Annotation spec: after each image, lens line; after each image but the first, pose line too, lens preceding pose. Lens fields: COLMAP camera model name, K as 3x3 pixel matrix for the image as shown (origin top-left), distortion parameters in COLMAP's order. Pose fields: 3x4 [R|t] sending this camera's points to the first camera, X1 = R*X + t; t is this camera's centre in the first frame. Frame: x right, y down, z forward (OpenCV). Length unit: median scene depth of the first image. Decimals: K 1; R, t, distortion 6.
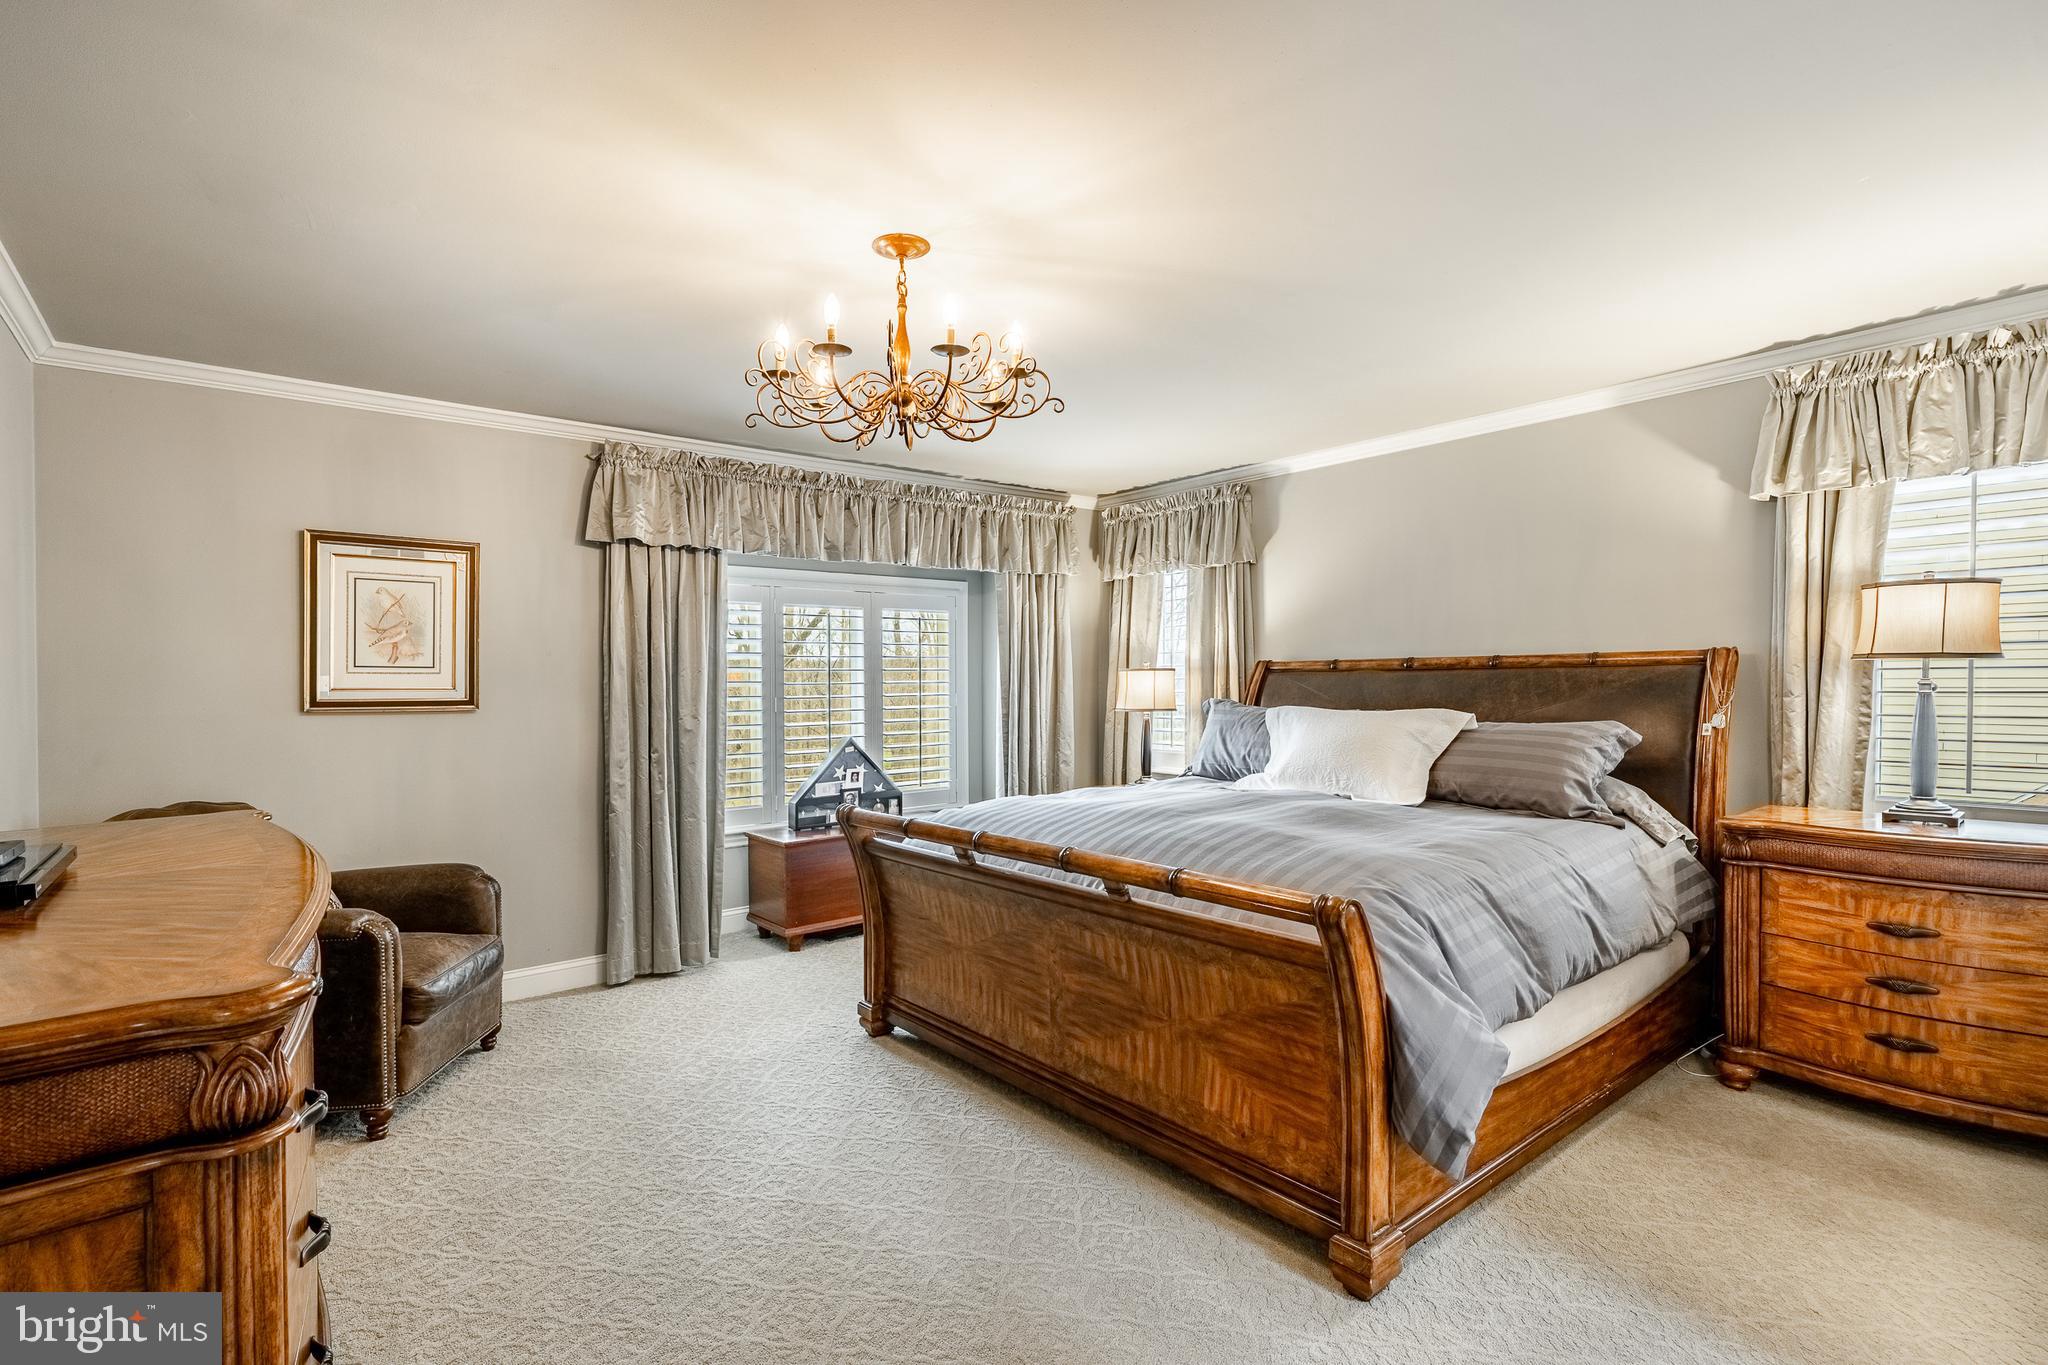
lens RADIAL K [[1025.5, 0, 984.9], [0, 1025.5, 695.0], [0, 0, 1]] dist [0.004897, 0.000439]
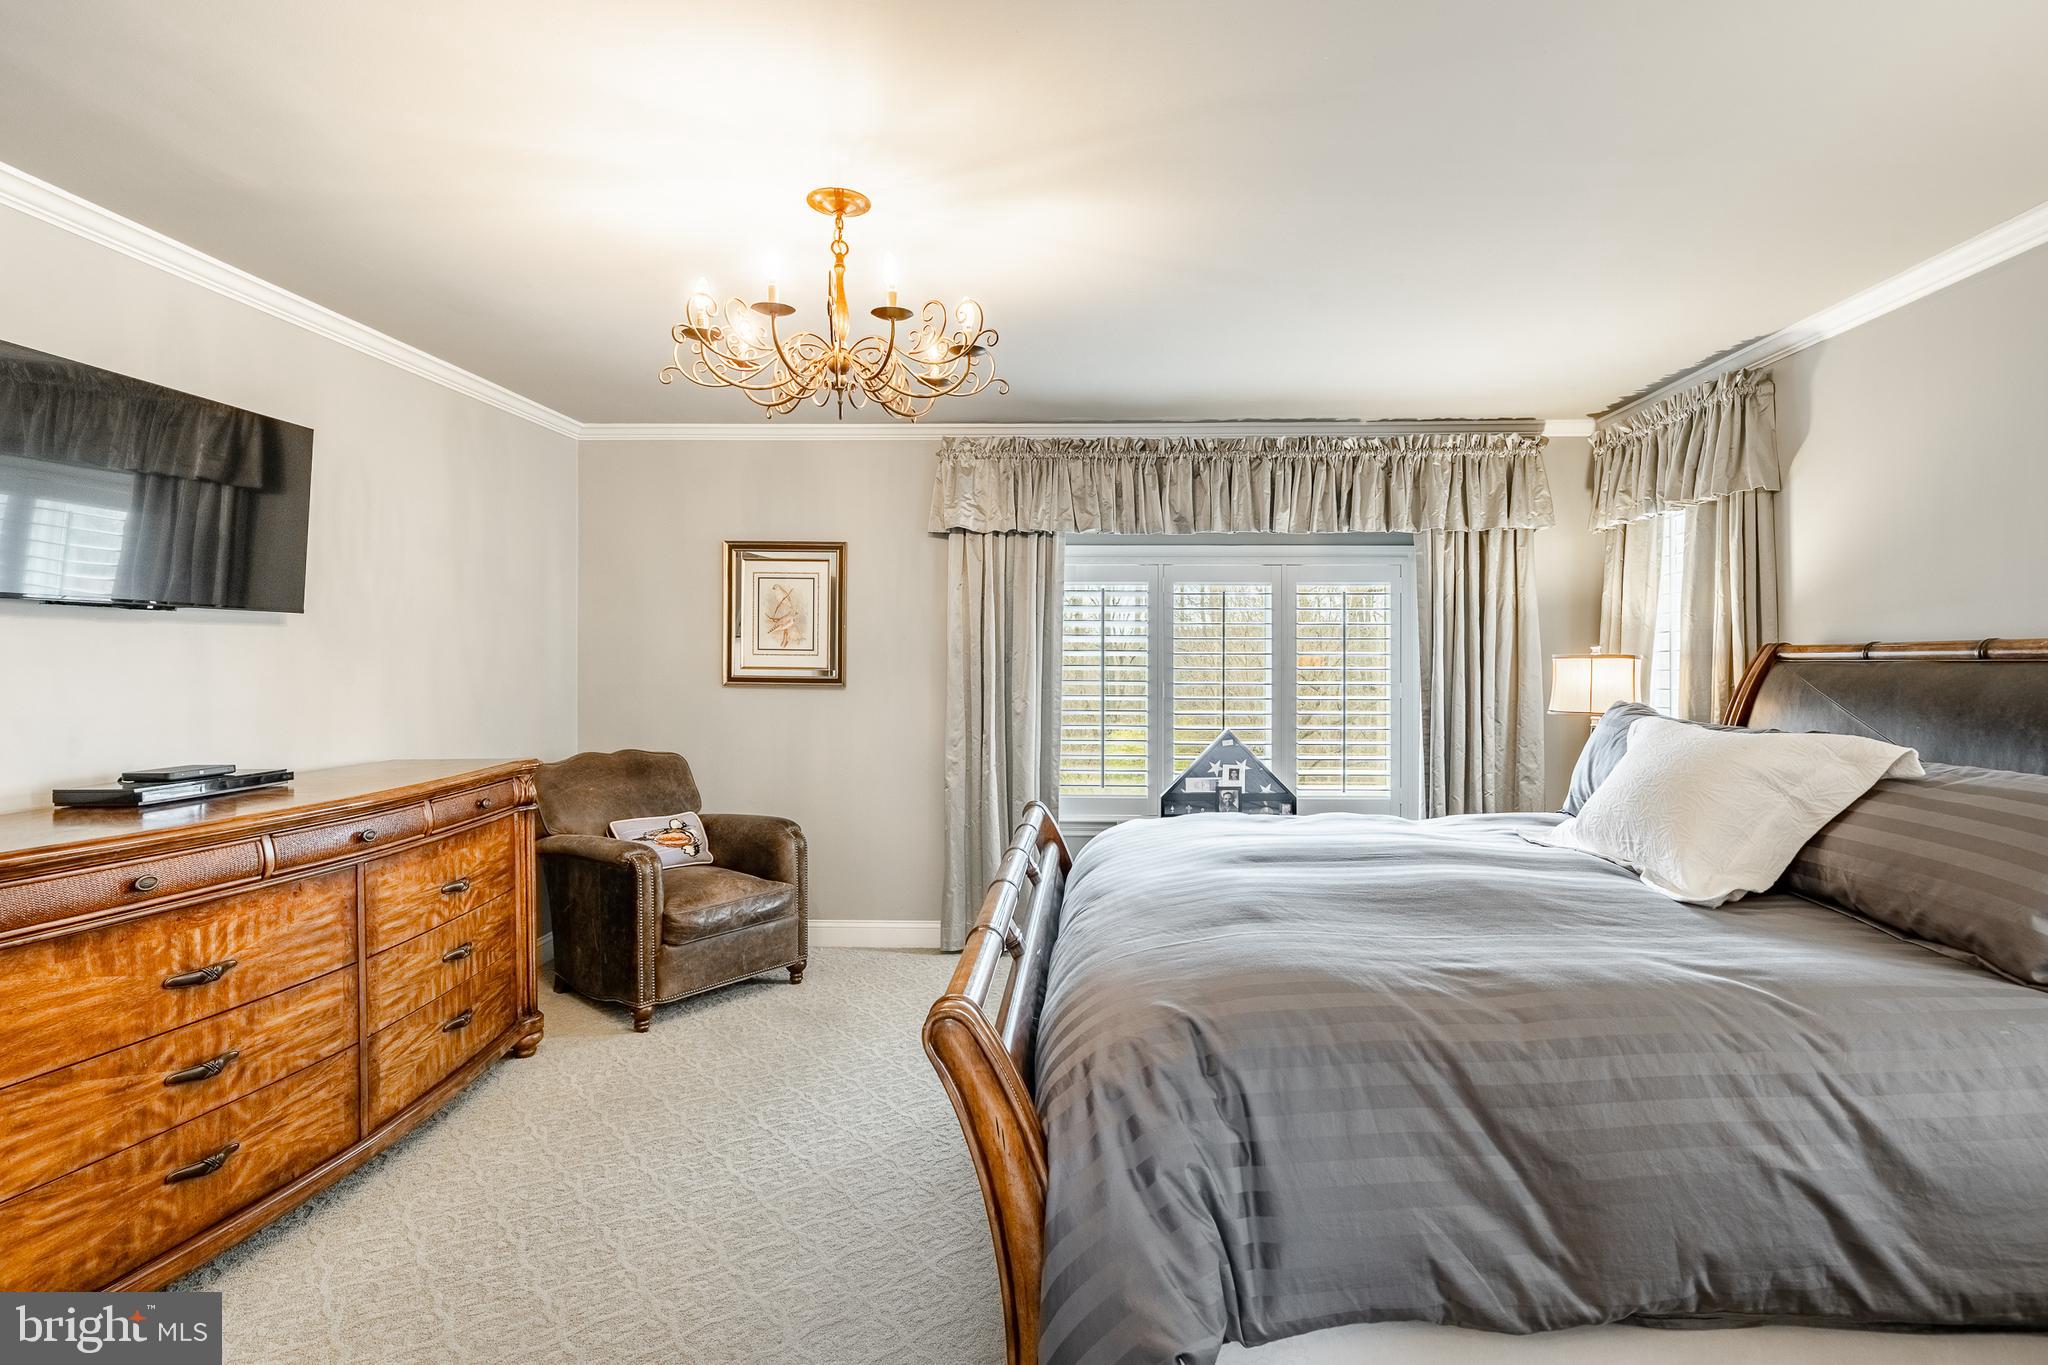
lens RADIAL K [[1025.5, 0, 1006.2], [0, 1025.5, 661.9], [0, 0, 1]] dist [0.004897, 0.000439]
pose [[0.752734, 0.011543, -0.658223, 0.337305], [-0.020217, 0.999780, -0.005587, -0.009346], [0.658014, 0.017513, 0.752802, 0.216399]]
